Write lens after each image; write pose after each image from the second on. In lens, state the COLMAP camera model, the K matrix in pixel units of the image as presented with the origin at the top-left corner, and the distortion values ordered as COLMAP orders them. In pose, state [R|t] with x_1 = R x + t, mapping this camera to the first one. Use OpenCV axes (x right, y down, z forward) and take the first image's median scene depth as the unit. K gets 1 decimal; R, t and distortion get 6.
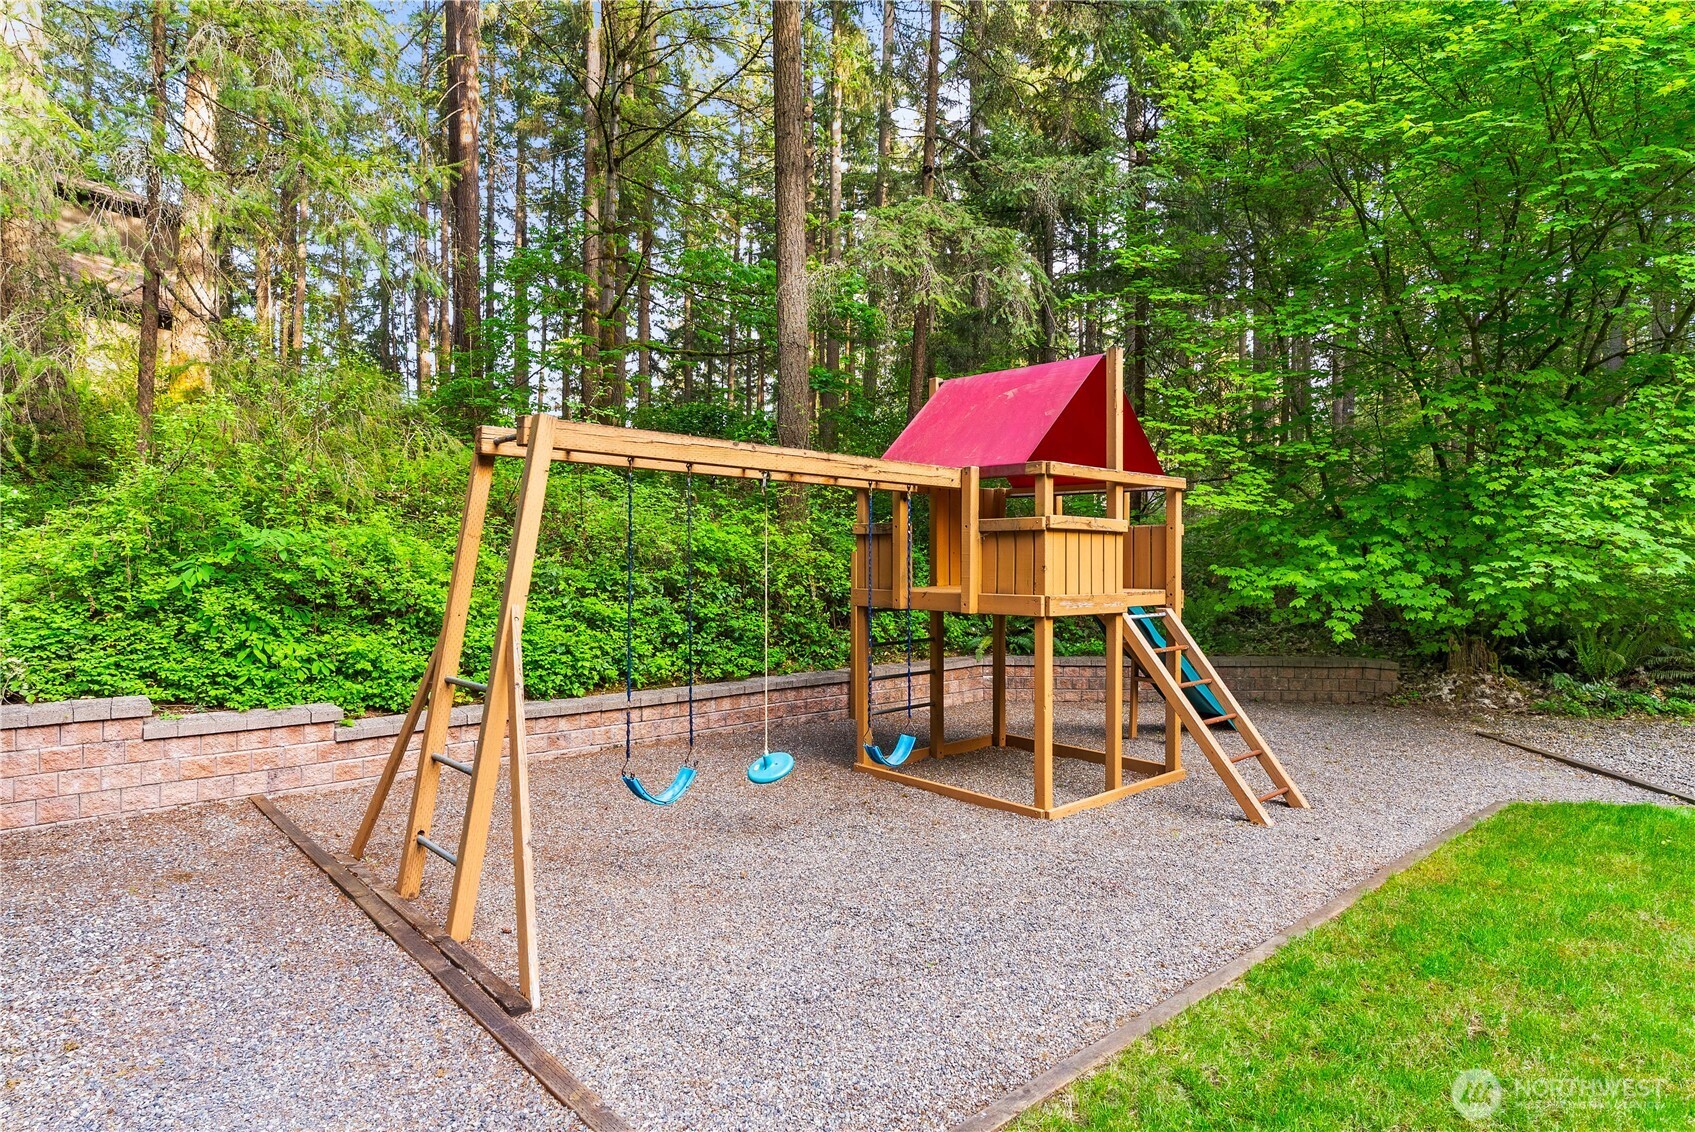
lens RADIAL K [[980.2, 0, 855.7], [0, 980.2, 573.8], [0, 0, 1]] dist [-0.004958, -0.000125]
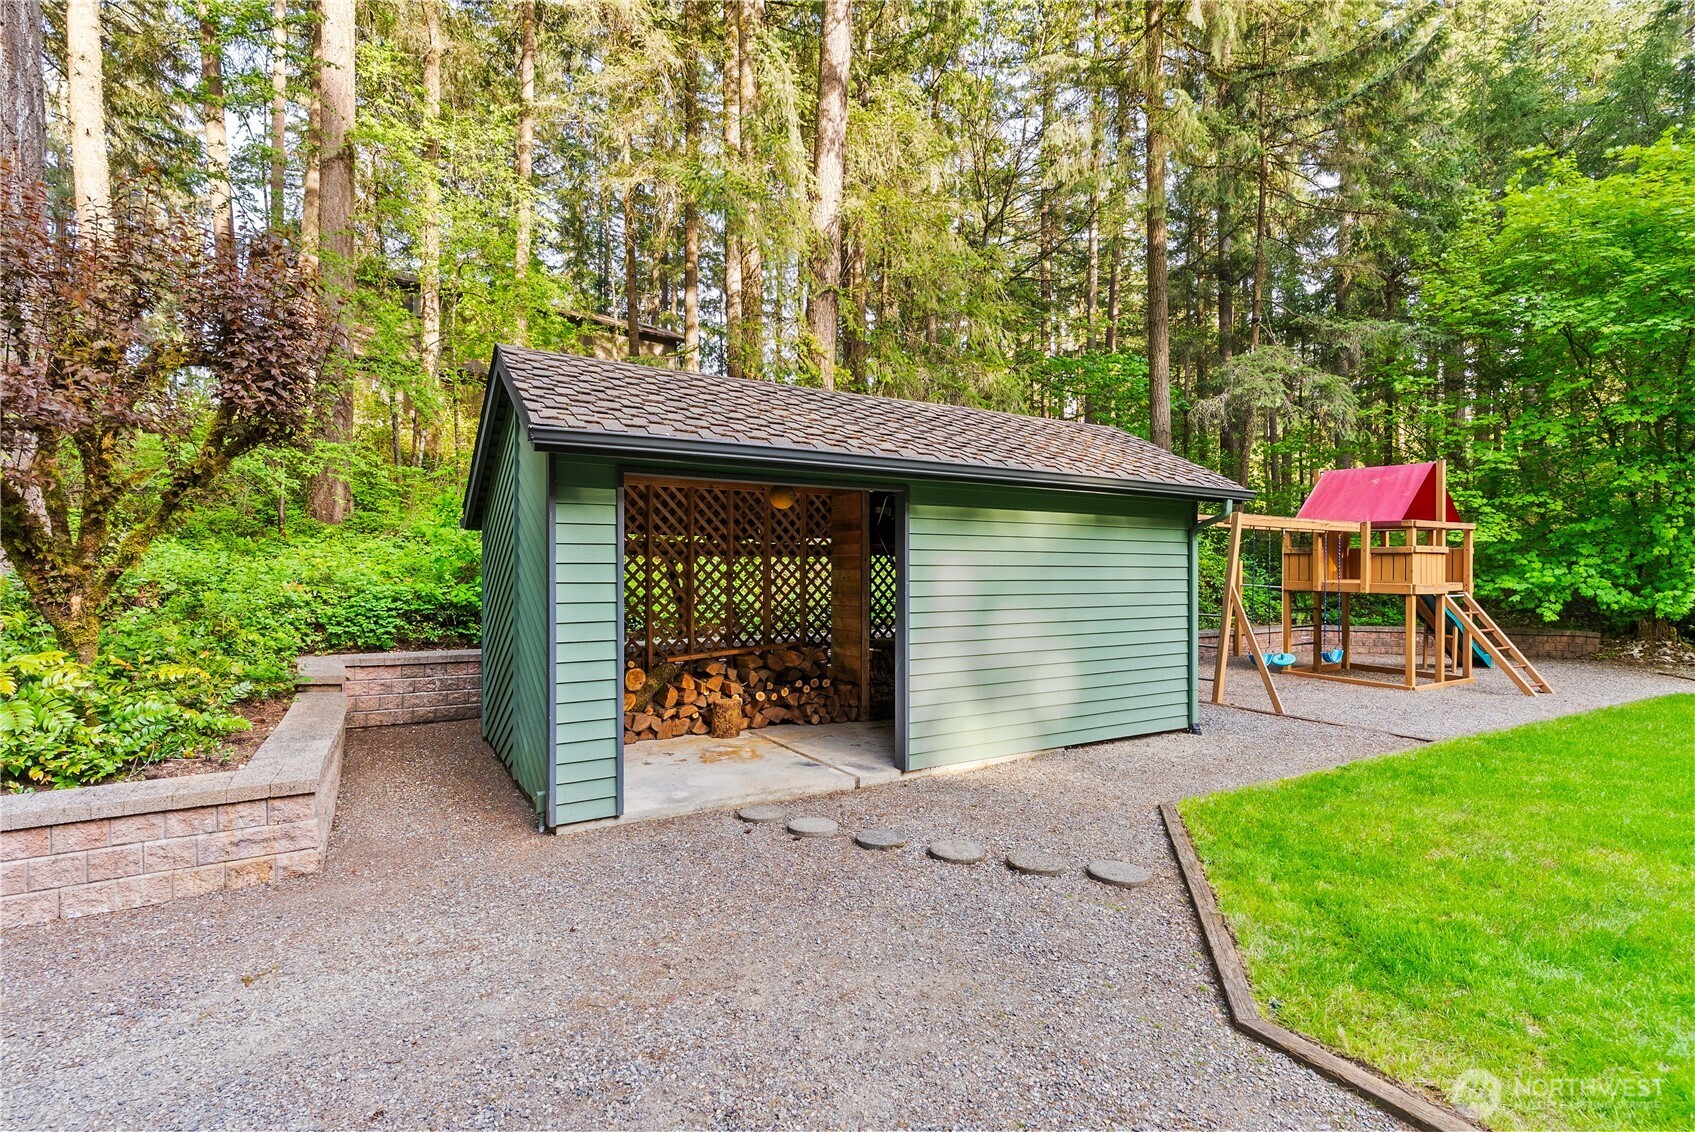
lens RADIAL K [[799.5, 0, 837.0], [0, 799.5, 558.3], [0, 0, 1]] dist [0.000671, 0.000392]
pose [[0.973713, 0.001155, -0.227775, -0.524937], [-0.007285, 0.999634, -0.026072, 0.018482], [0.227662, 0.027046, 0.973365, -0.812913]]
